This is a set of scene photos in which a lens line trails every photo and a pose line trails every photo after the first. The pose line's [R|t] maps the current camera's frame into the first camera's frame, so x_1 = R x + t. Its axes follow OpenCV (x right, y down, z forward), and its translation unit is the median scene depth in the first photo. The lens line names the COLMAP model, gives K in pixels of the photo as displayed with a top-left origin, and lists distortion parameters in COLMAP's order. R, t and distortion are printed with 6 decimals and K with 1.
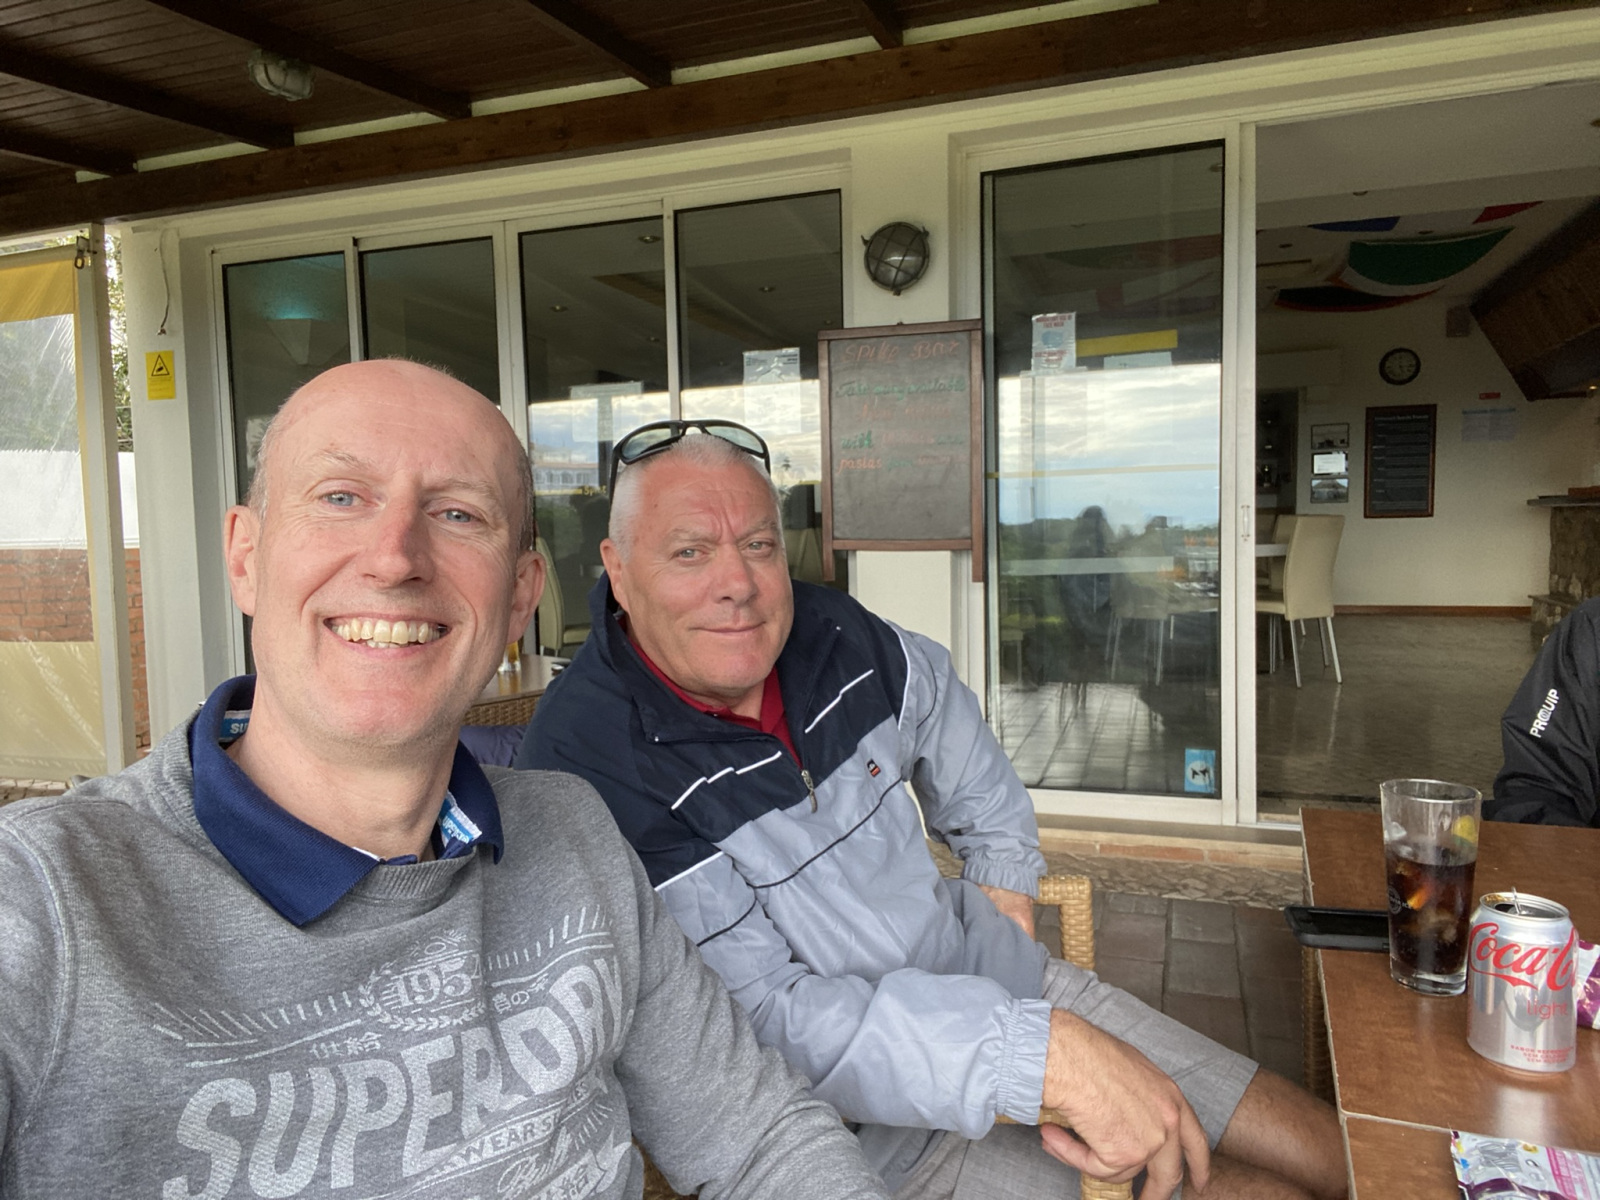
lens RADIAL K [[1070.7, 0, 800.0], [0, 1070.7, 600.0], [0, 0, 1]] dist [0.006845, -0.006199]
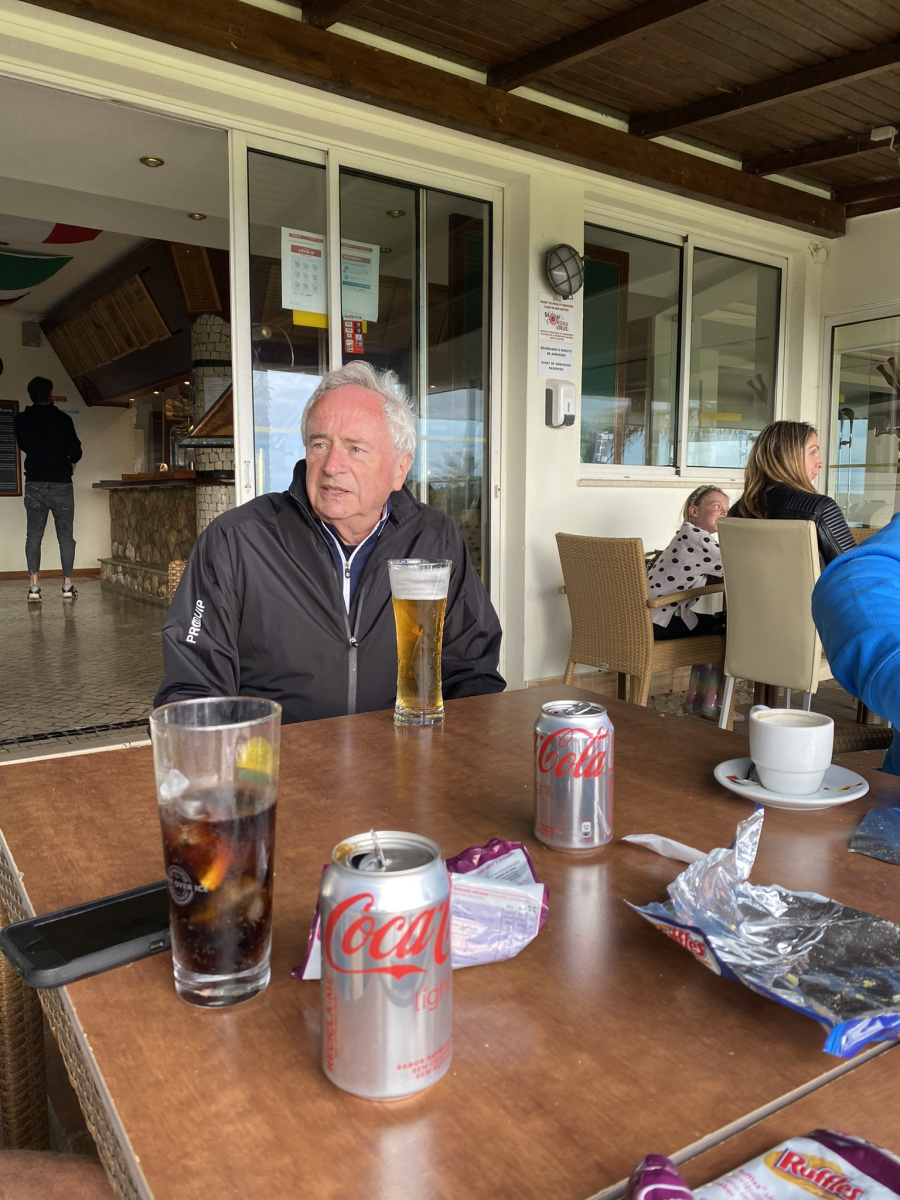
lens RADIAL K [[915.2, 0, 450.0], [0, 915.2, 608.2], [0, 0, 1]] dist [0.004695, -0.007226]
pose [[0.568222, -0.086033, 0.818365, 0.204536], [0.052221, 0.996285, 0.068478, 0.081183], [-0.821217, 0.003825, 0.570604, 0.548023]]
